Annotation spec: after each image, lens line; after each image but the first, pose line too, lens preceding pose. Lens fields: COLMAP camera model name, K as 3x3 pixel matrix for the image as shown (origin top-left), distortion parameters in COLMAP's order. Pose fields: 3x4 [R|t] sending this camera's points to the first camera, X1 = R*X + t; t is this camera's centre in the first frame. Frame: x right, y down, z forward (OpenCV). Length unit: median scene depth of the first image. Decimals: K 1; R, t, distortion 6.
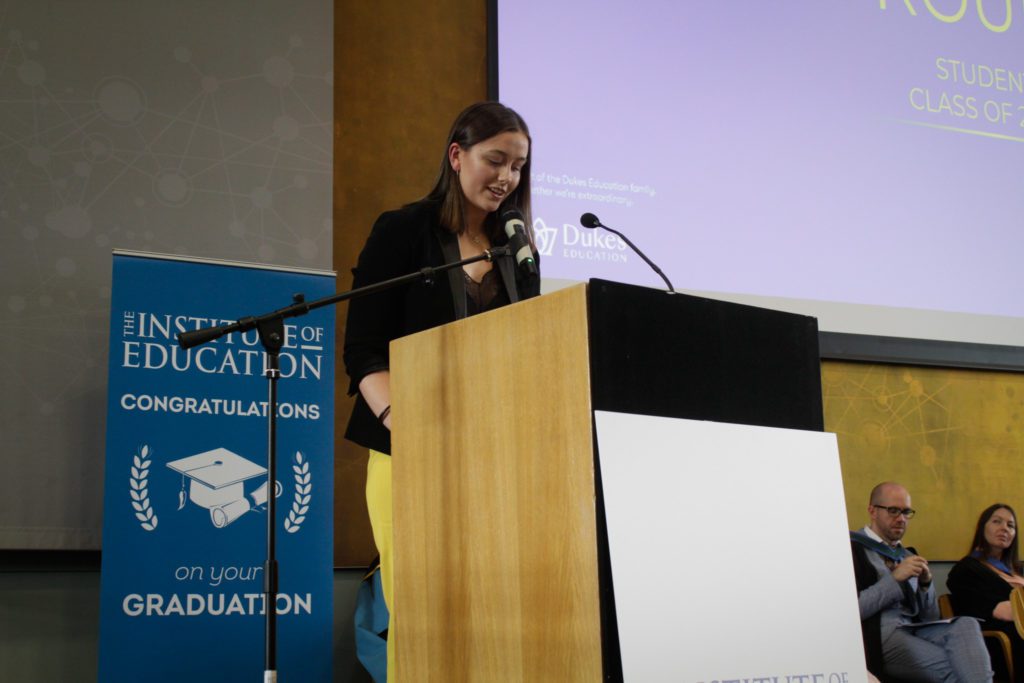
lens RADIAL K [[1481.9, 0, 497.2], [0, 1481.9, 339.6], [0, 0, 1]] dist [-0.024428, -0.167606]
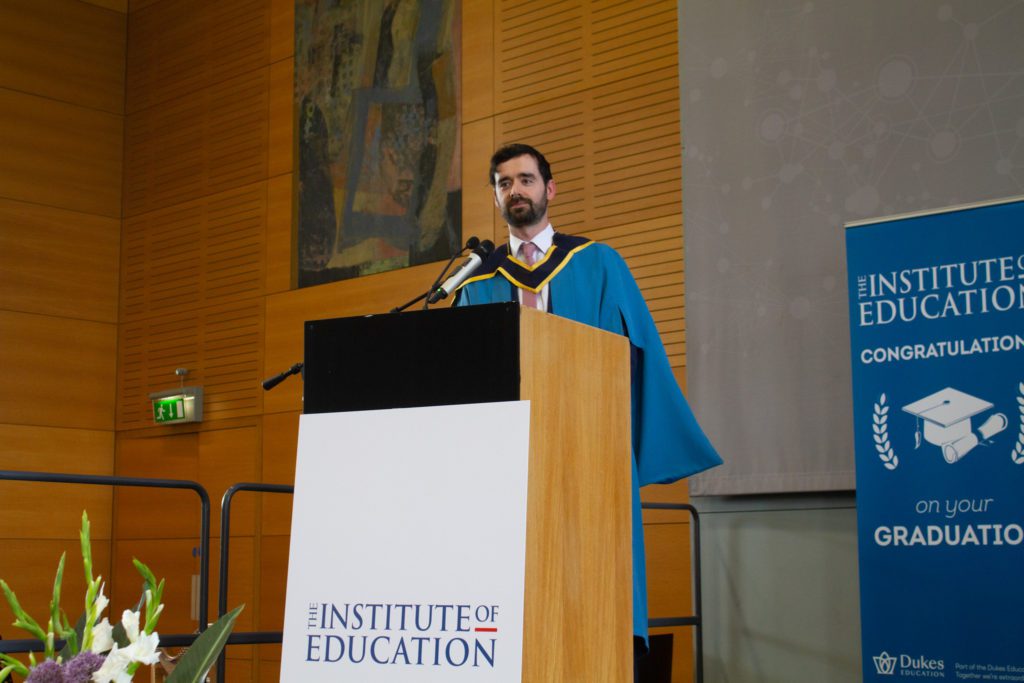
lens RADIAL K [[1584.3, 0, 477.5], [0, 1584.3, 338.8], [0, 0, 1]] dist [-0.010500, 0.021914]
pose [[0.341014, -0.112479, -0.933305, 0.762079], [0.173533, 0.983286, -0.055096, 0.043155], [0.923903, -0.143170, 0.354832, 0.297040]]
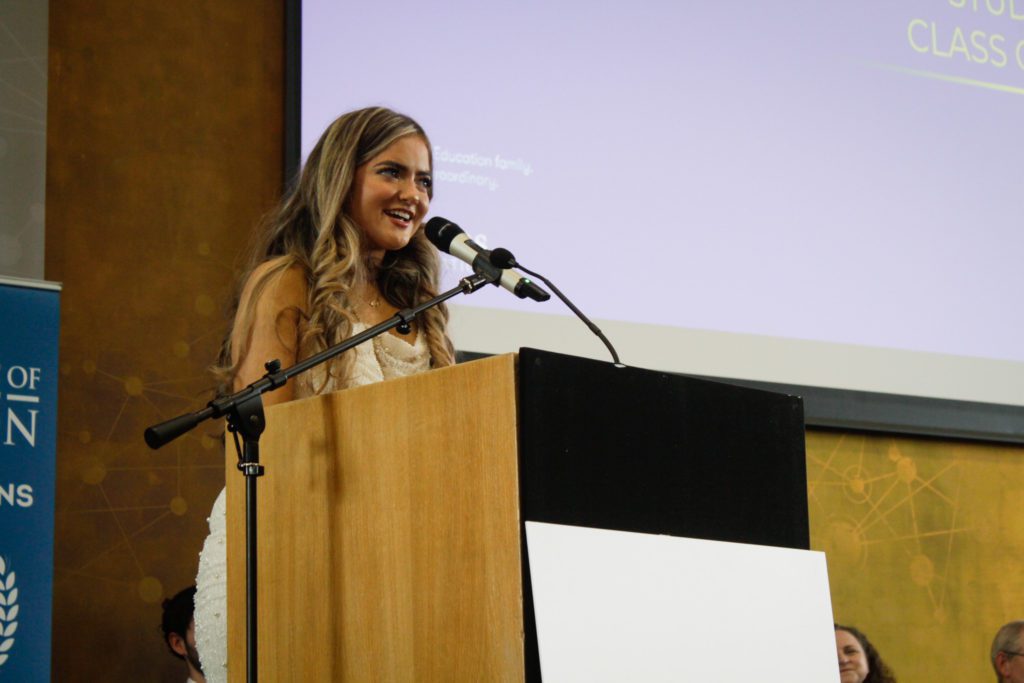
lens RADIAL K [[2469.5, 0, 512.0], [0, 2469.5, 341.5], [0, 0, 1]] dist [0.058228, 0.499976]
pose [[0.991903, 0.023481, 0.124806, -0.049640], [-0.022677, 0.999712, -0.007864, -0.016936], [-0.124955, 0.004970, 0.992150, -0.129475]]
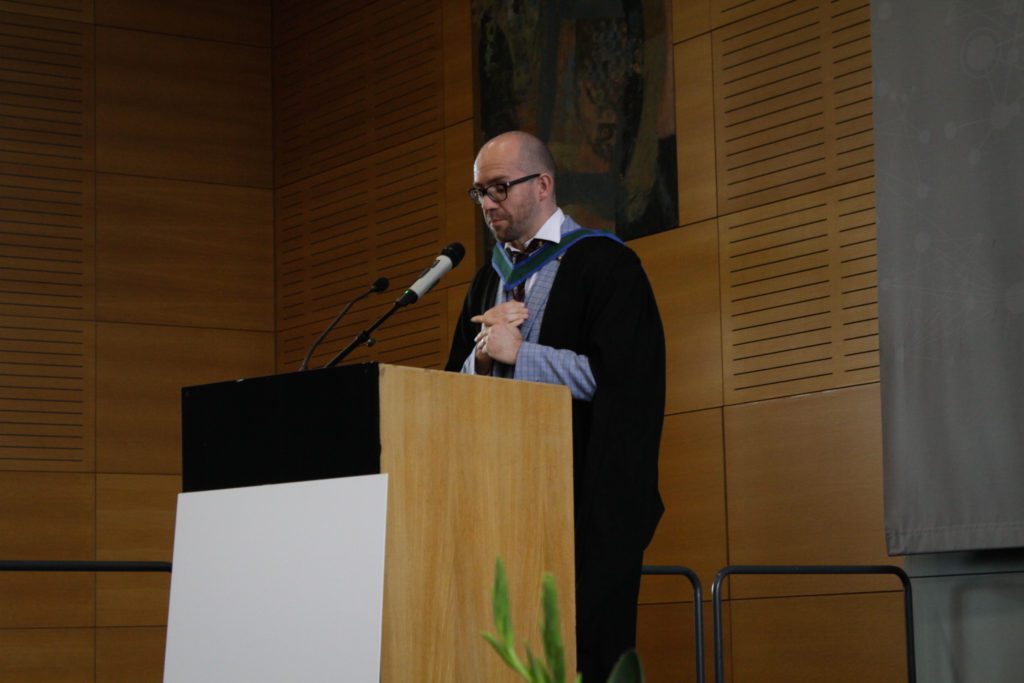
lens RADIAL K [[2469.5, 0, 512.0], [0, 2469.5, 341.5], [0, 0, 1]] dist [0.058228, 0.499976]
pose [[0.131151, -0.104883, -0.985799, 1.070264], [0.208078, 0.975150, -0.076068, 0.067903], [0.969280, -0.195147, 0.149716, 0.471609]]
